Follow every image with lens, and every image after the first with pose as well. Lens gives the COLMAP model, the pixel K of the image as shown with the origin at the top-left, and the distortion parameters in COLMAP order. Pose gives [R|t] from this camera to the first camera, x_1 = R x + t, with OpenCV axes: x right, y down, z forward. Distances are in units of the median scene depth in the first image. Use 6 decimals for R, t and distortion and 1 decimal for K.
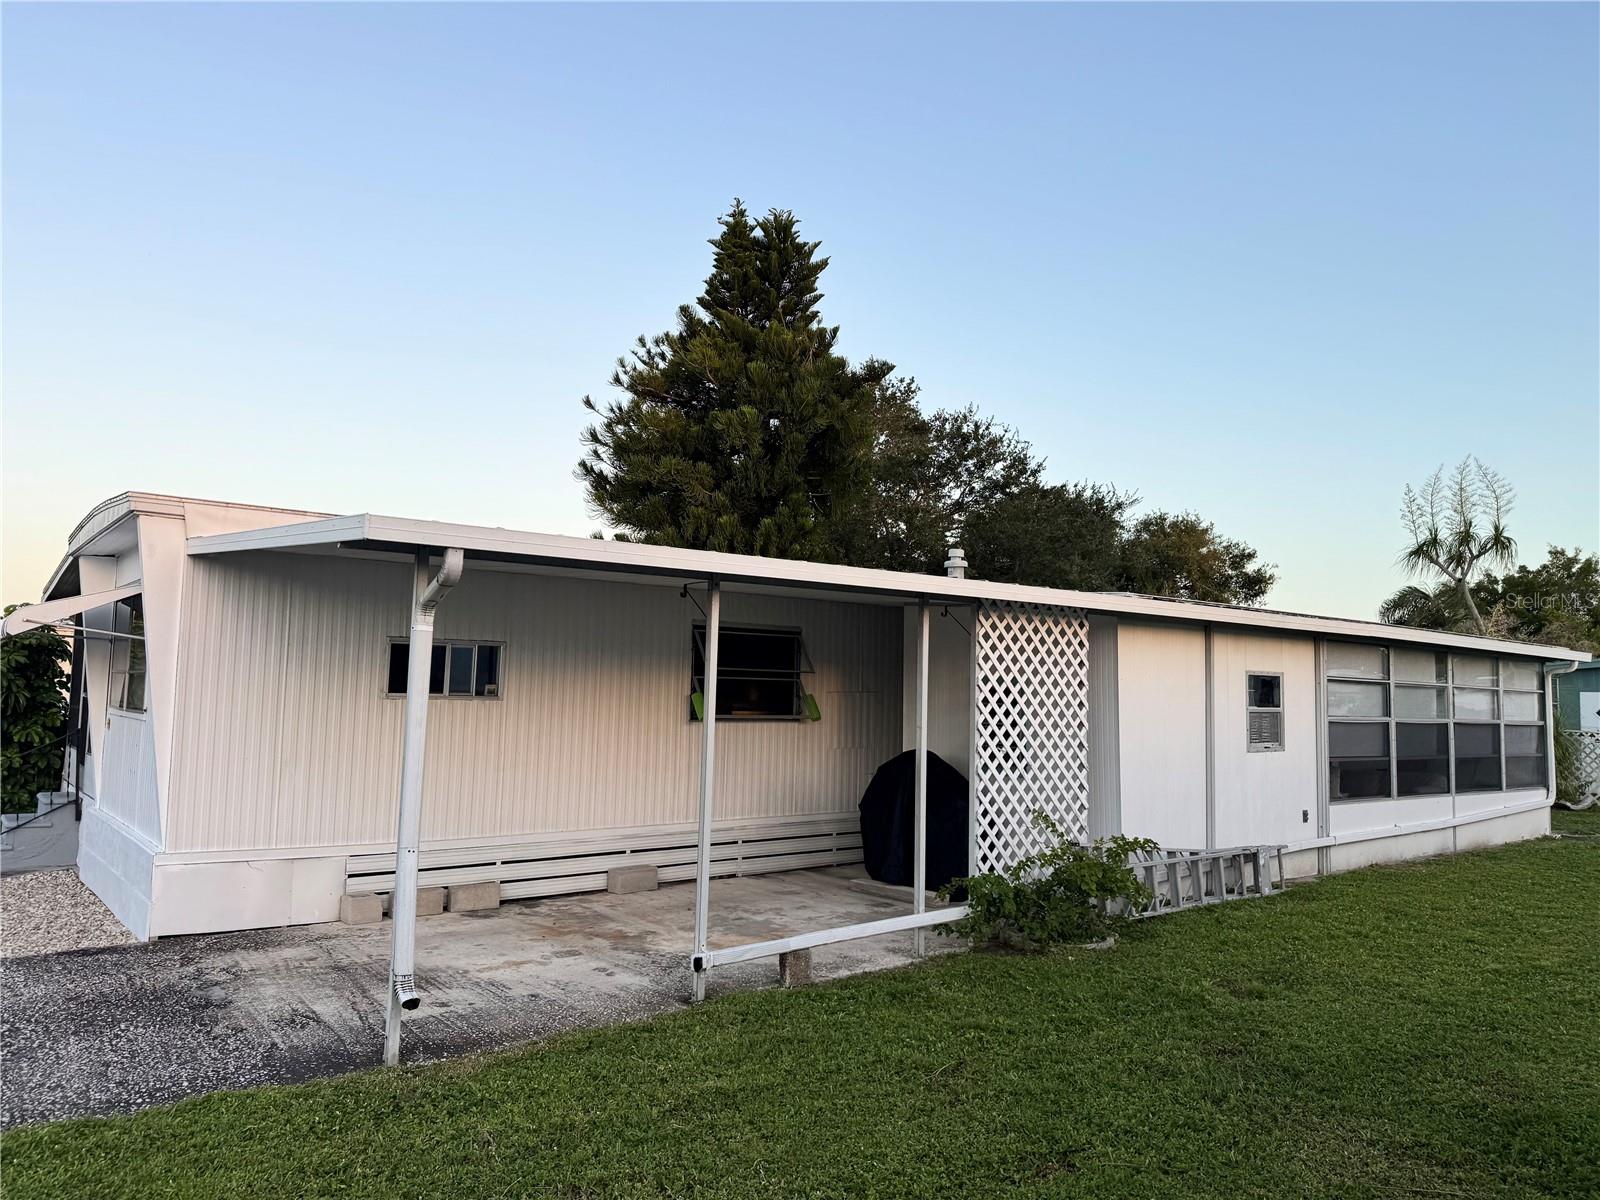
lens RADIAL K [[1147.2, 0, 800.0], [0, 1147.2, 600.0], [0, 0, 1]] dist [0.109434, -0.177752]
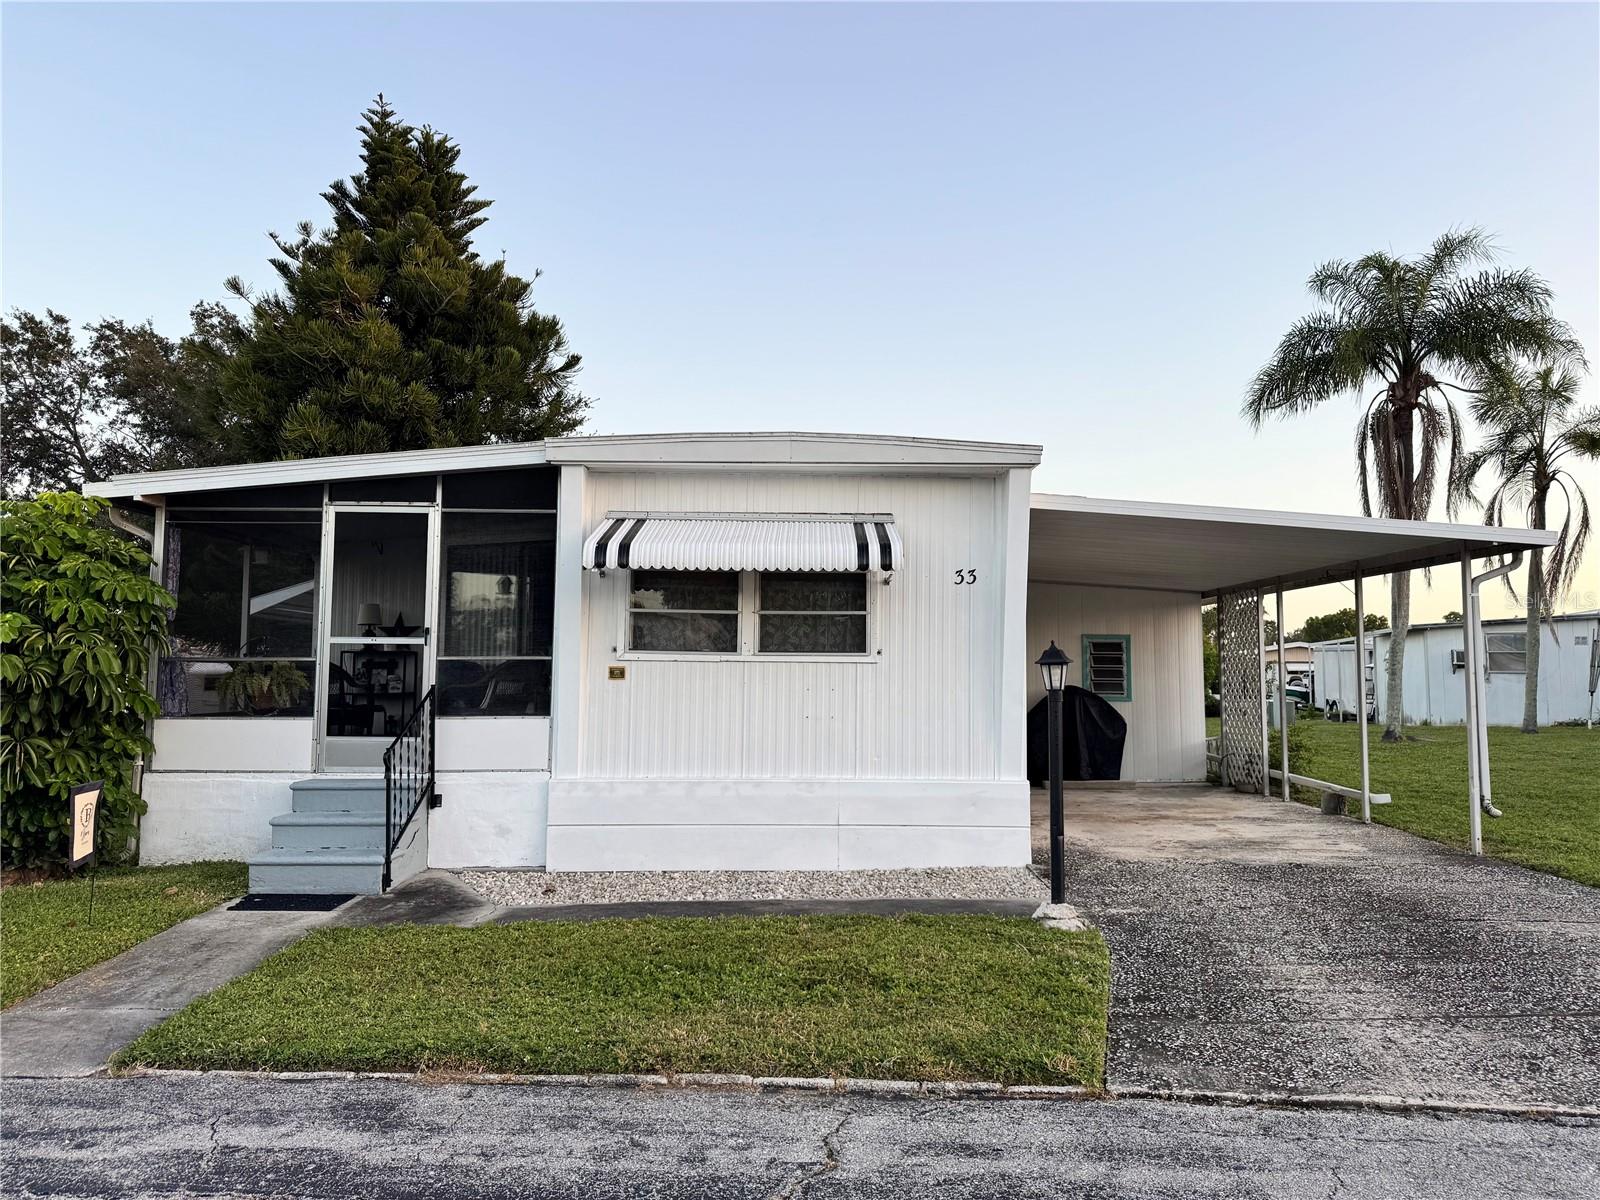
lens RADIAL K [[1159.0, 0, 798.9], [0, 1159.0, 562.3], [0, 0, 1]] dist [0.114619, -0.144712]
pose [[0.598381, 0.066476, 0.798449, -0.897838], [-0.062059, 0.997404, -0.036531, 0.038064], [-0.798805, -0.027692, 0.600953, 0.300231]]
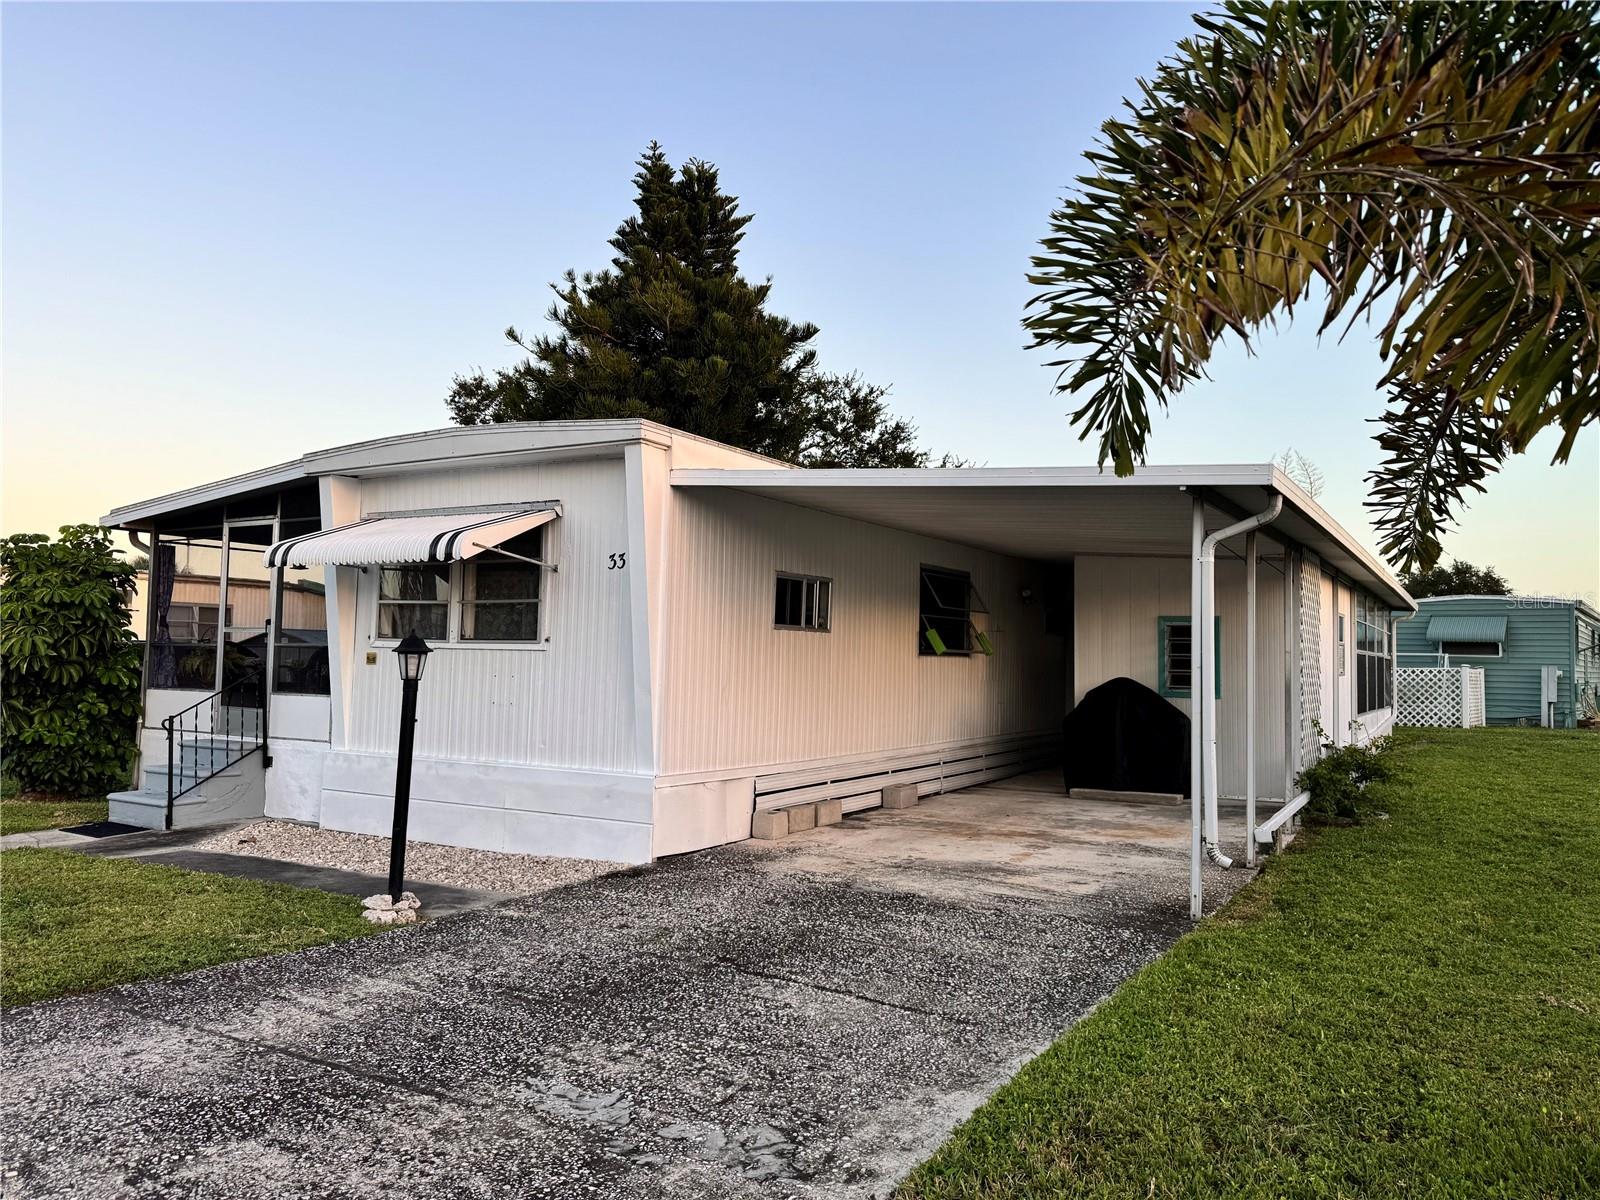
lens RADIAL K [[1147.2, 0, 800.0], [0, 1147.2, 600.0], [0, 0, 1]] dist [0.109434, -0.177752]
pose [[0.935233, 0.014862, 0.353720, -0.453439], [-0.029292, 0.998941, 0.035476, 0.012920], [-0.352819, -0.043540, 0.934678, 0.009163]]
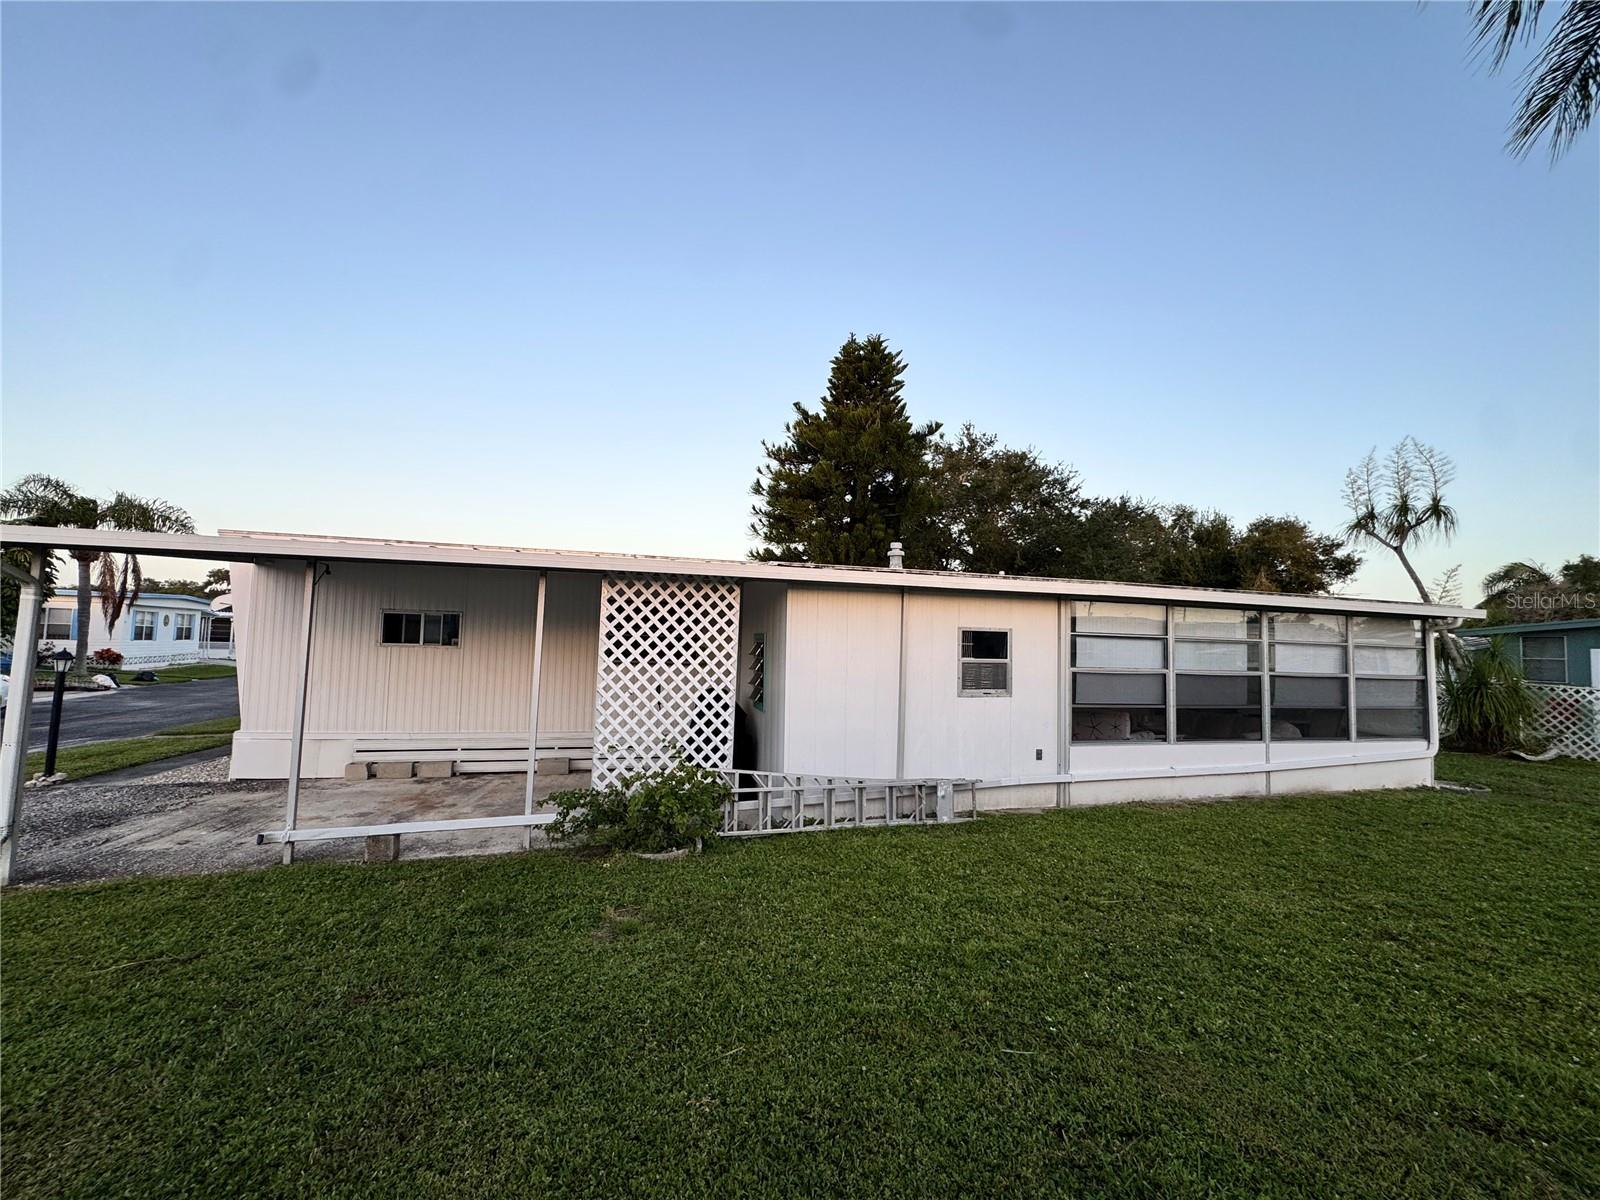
lens RADIAL K [[646.8, 0, 797.7], [0, 646.8, 612.4], [0, 0, 1]] dist [-0.002420, -0.000399]
pose [[0.917358, -0.014877, -0.397784, 0.353985], [0.026181, 0.999393, 0.023003, 0.019123], [0.397200, -0.031516, 0.917191, 0.247948]]
